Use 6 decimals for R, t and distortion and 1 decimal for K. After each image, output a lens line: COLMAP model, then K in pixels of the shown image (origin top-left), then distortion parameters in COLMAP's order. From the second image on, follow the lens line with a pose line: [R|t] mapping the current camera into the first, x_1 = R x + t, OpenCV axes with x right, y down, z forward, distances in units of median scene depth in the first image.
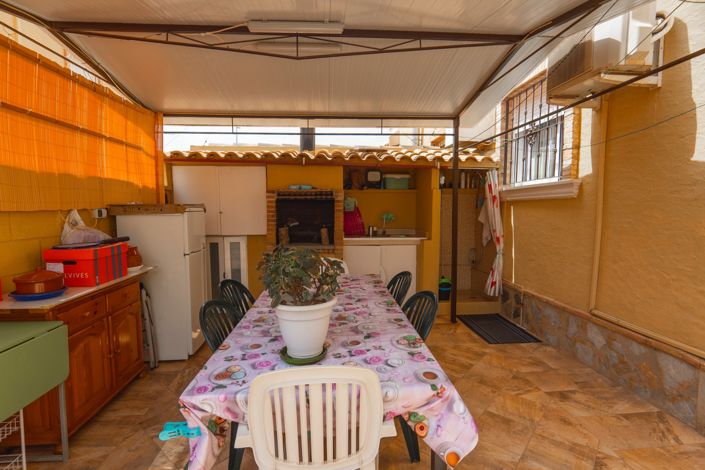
lens RADIAL K [[341.8, 0, 356.4], [0, 341.8, 229.3], [0, 0, 1]] dist [-0.002452, 0.002567]
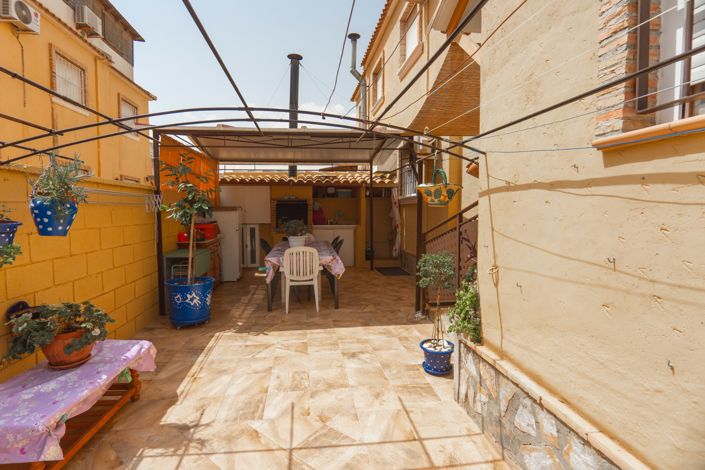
lens RADIAL K [[341.8, 0, 356.4], [0, 341.8, 229.3], [0, 0, 1]] dist [-0.002452, 0.002567]
pose [[0.997588, -0.002911, 0.069353, 0.070567], [0.003056, 0.999993, -0.001976, 0.055053], [-0.069347, 0.002184, 0.997590, -0.865319]]
